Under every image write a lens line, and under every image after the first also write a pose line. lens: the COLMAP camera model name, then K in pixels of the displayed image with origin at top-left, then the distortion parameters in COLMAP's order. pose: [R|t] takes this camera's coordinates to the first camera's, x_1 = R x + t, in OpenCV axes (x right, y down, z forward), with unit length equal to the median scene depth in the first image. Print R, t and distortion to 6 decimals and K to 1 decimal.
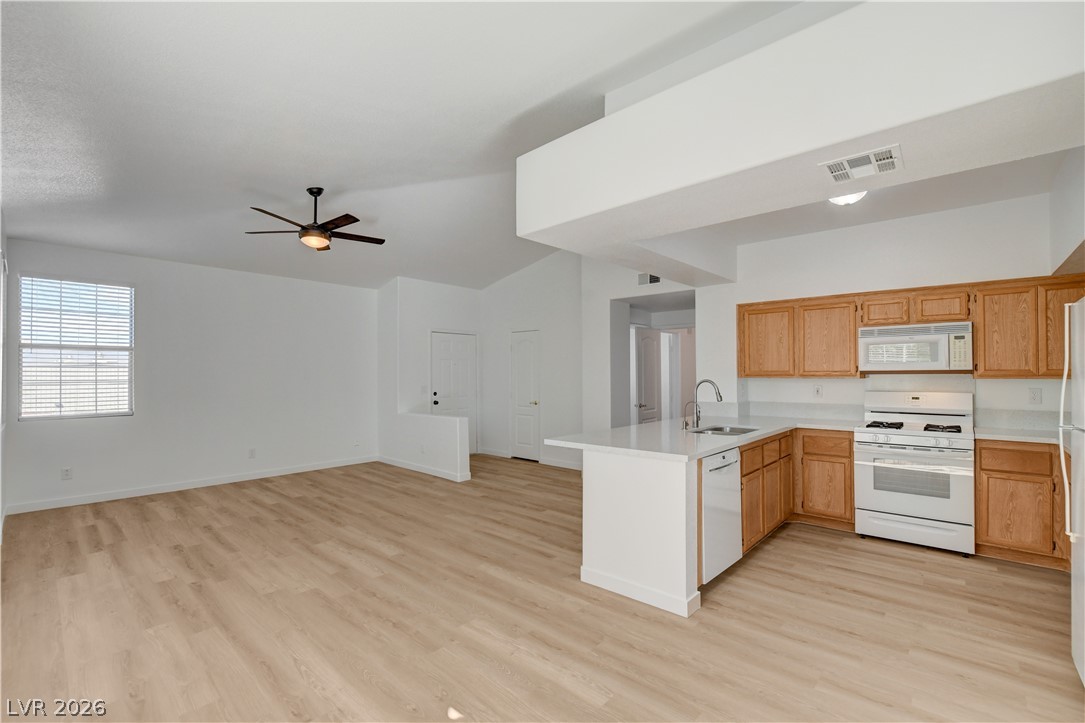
lens RADIAL K [[481.2, 0, 532.6], [0, 481.2, 371.3], [0, 0, 1]] dist [-0.026423, 0.000913]
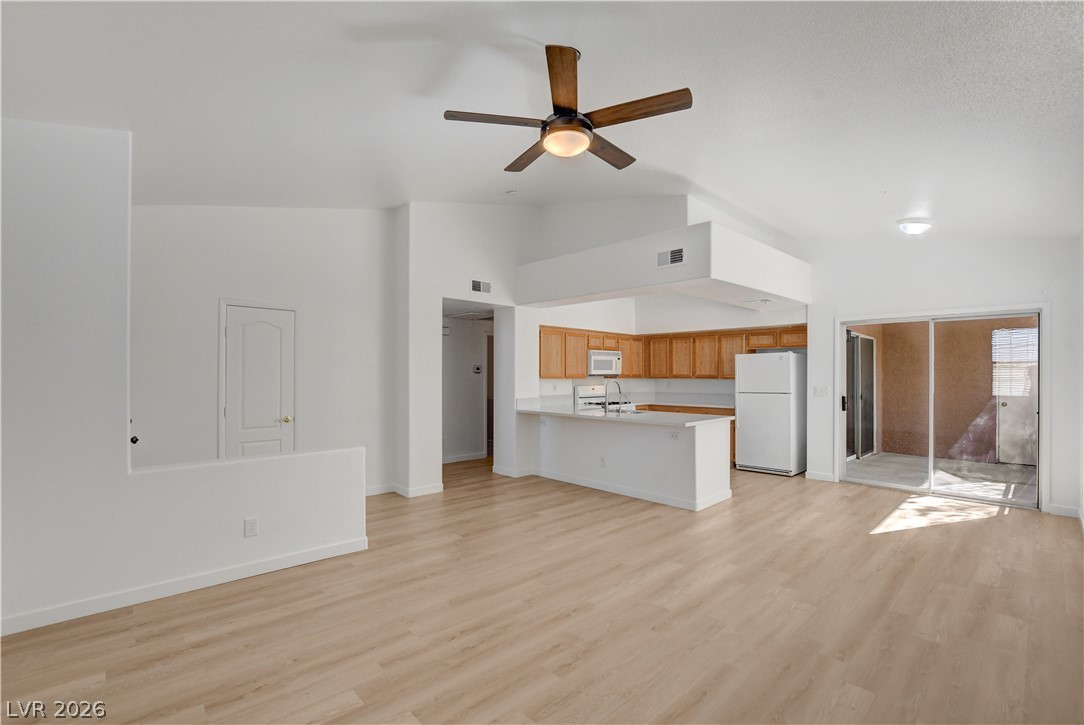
lens RADIAL K [[489.2, 0, 539.9], [0, 489.2, 373.2], [0, 0, 1]] dist [-0.026143, 0.000192]
pose [[0.056433, 0.005994, 0.998388, -1.132305], [-0.005631, 0.999968, -0.005686, 0.005647], [-0.998390, -0.005301, 0.056465, 1.083287]]
